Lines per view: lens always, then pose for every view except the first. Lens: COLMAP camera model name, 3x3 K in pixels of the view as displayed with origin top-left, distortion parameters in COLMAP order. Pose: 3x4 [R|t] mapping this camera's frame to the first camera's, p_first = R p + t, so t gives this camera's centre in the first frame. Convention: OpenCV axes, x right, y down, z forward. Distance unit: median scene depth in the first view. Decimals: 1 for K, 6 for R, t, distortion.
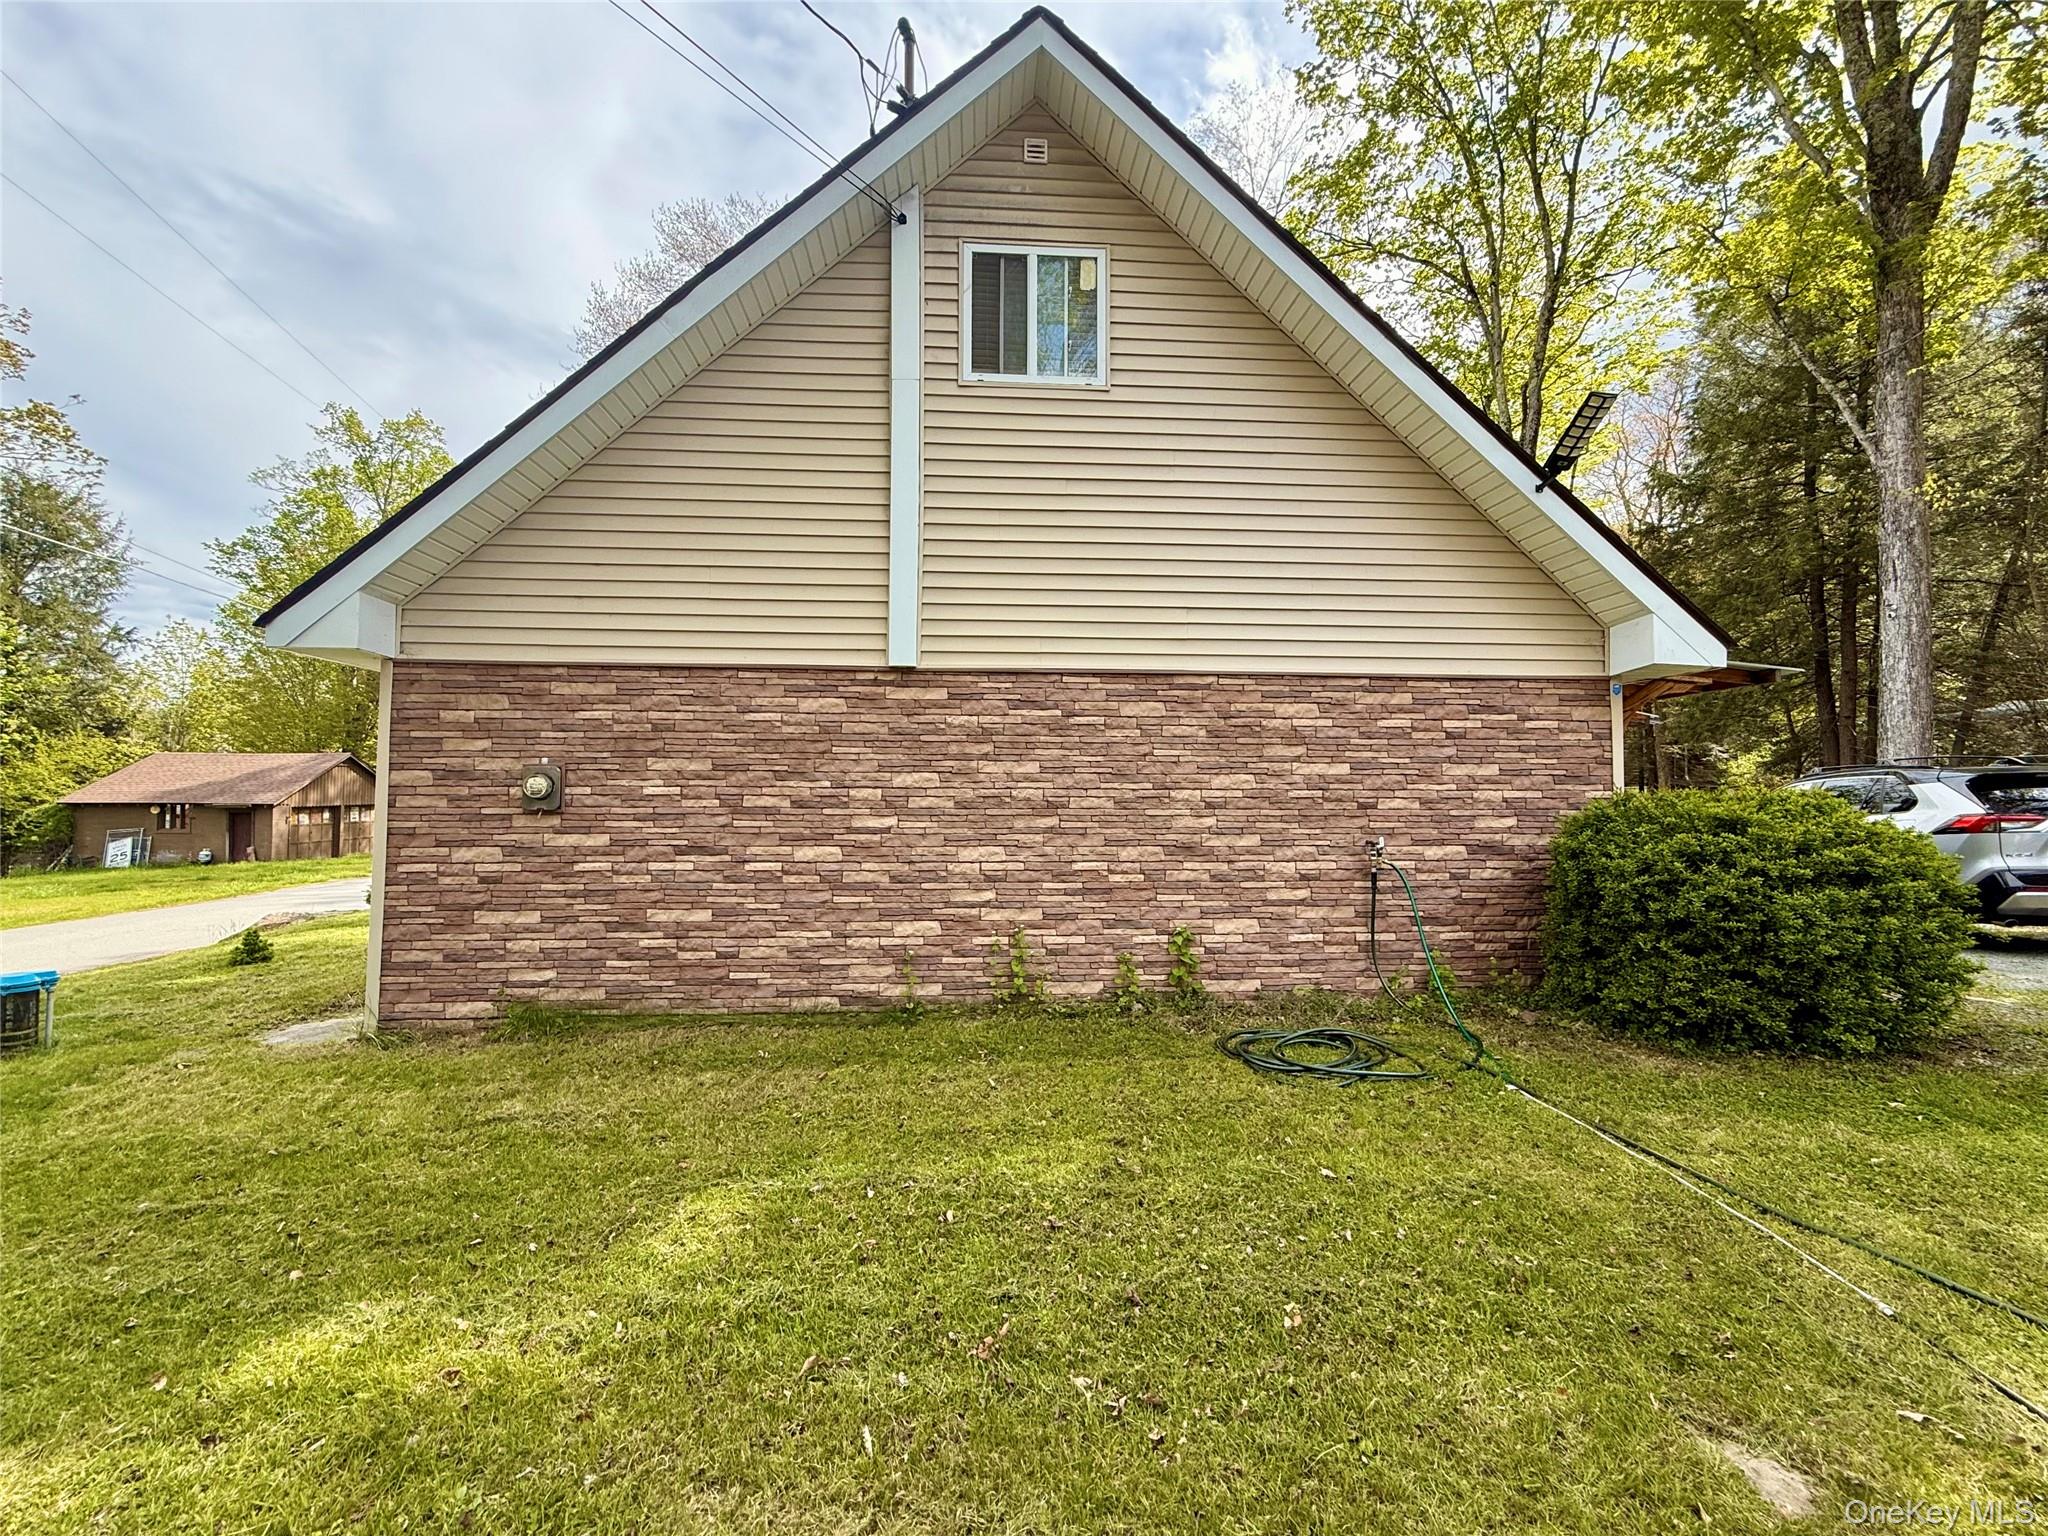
lens RADIAL K [[823.4, 0, 1032.1], [0, 823.4, 762.6], [0, 0, 1]] dist [0.000395, -0.000396]
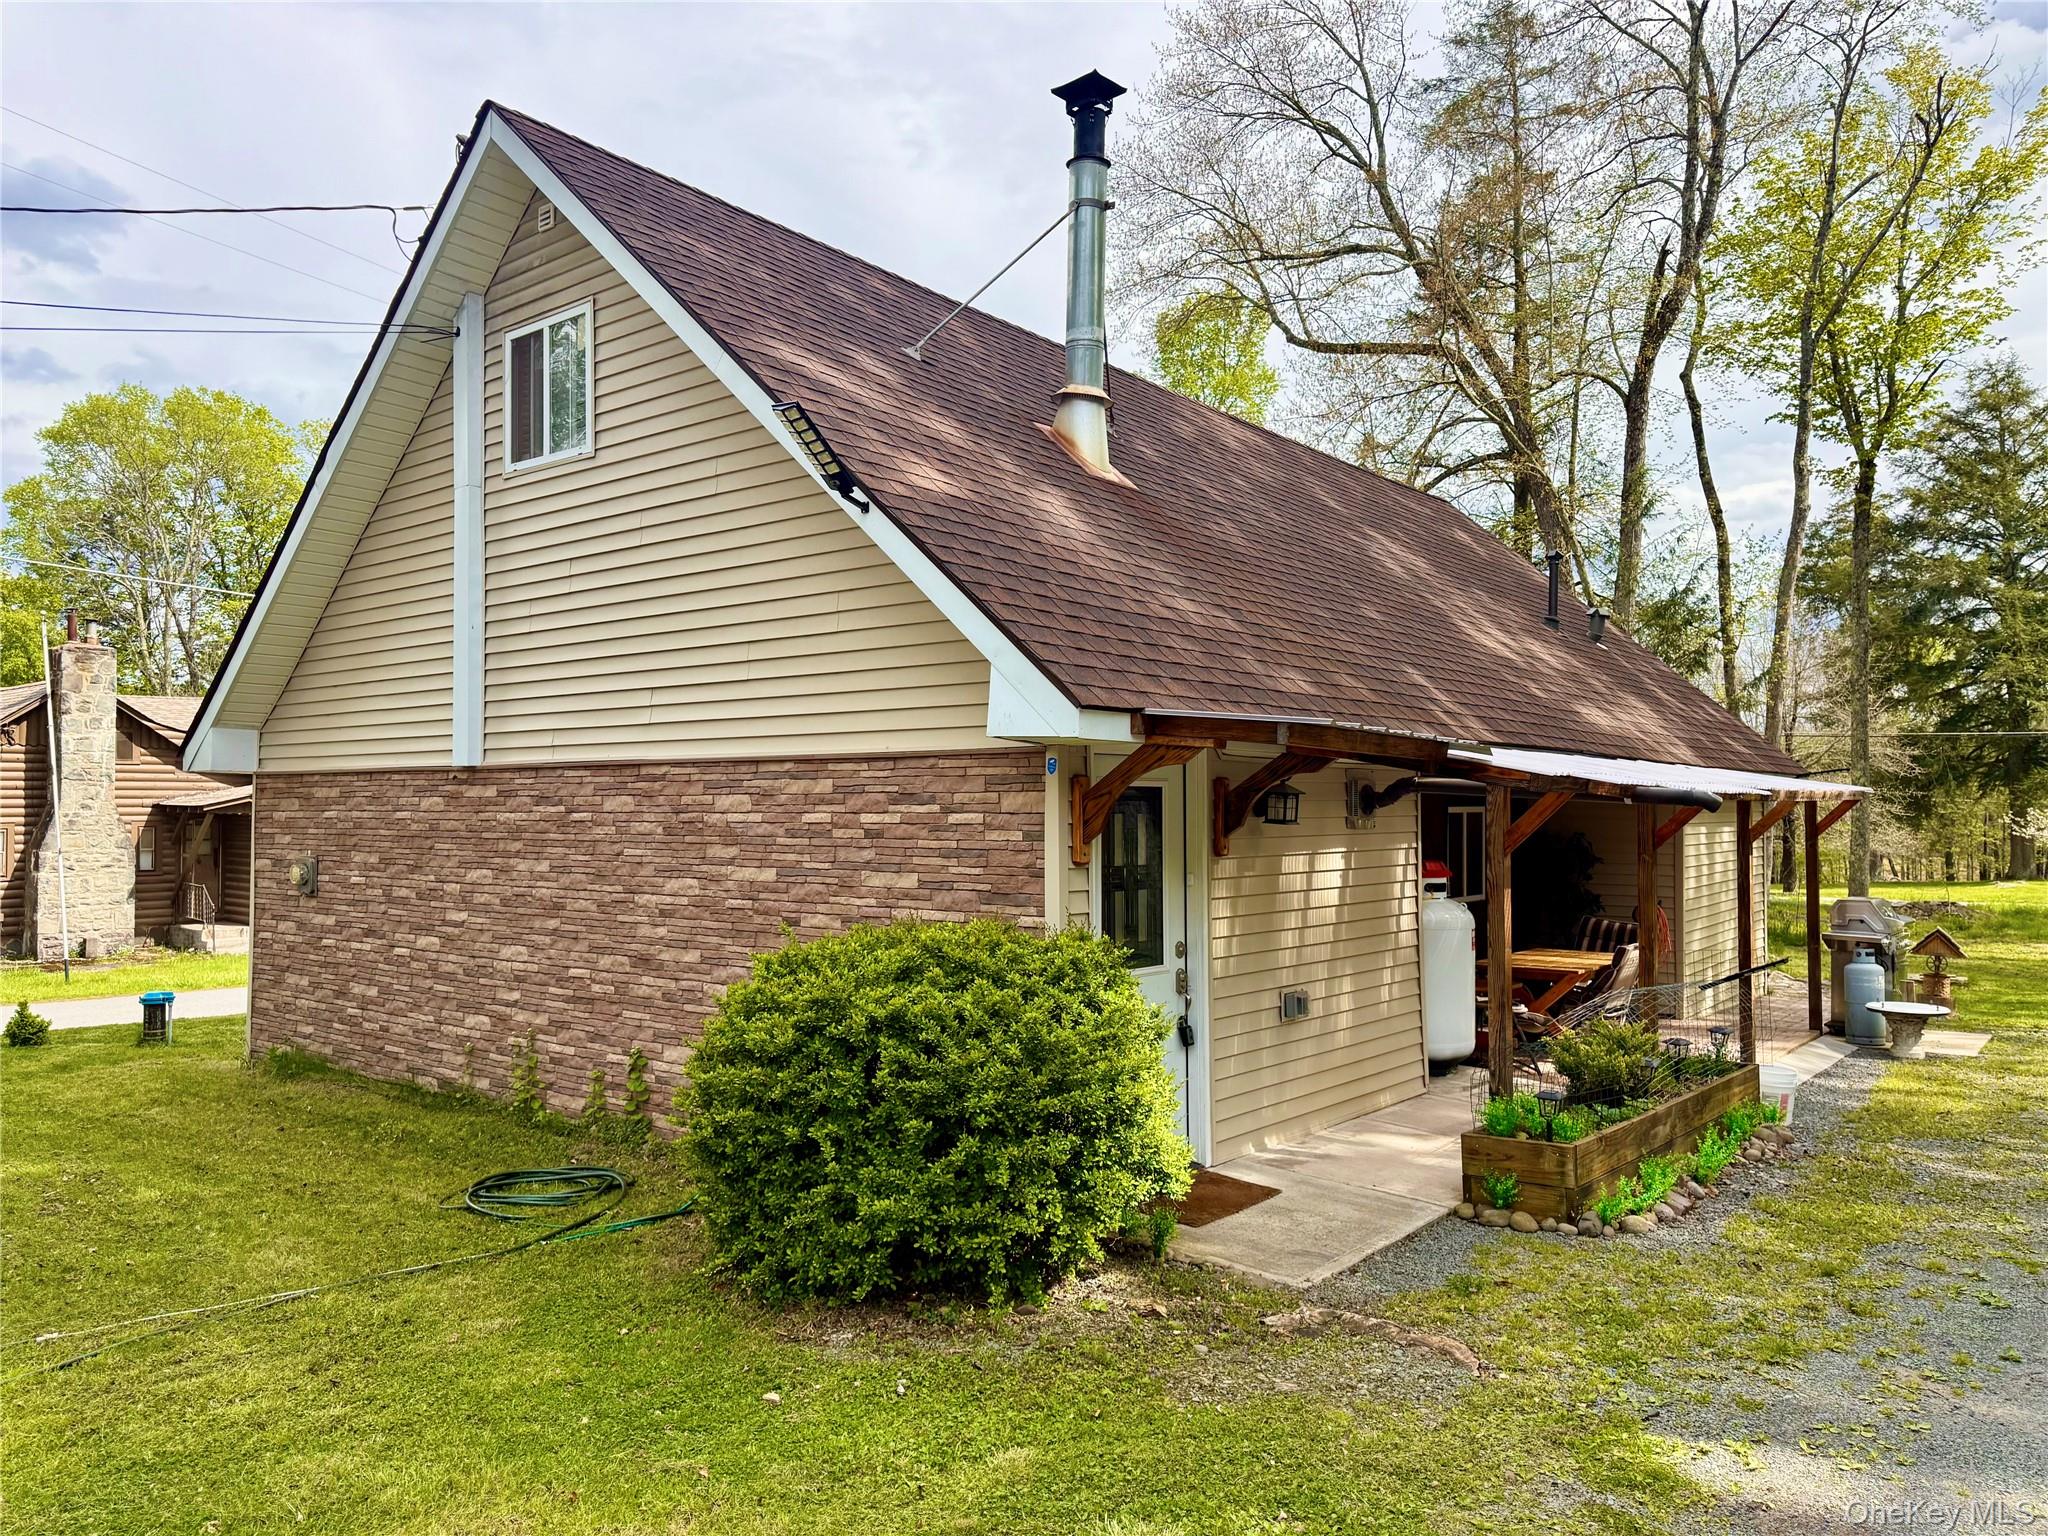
lens RADIAL K [[1425.5, 0, 1011.9], [0, 1425.5, 754.7], [0, 0, 1]] dist [0.052193, -0.003409]
pose [[0.734462, -0.028600, -0.678046, 1.525919], [0.029667, 0.999510, -0.010024, -0.090184], [0.678001, -0.012753, 0.734951, 0.135509]]
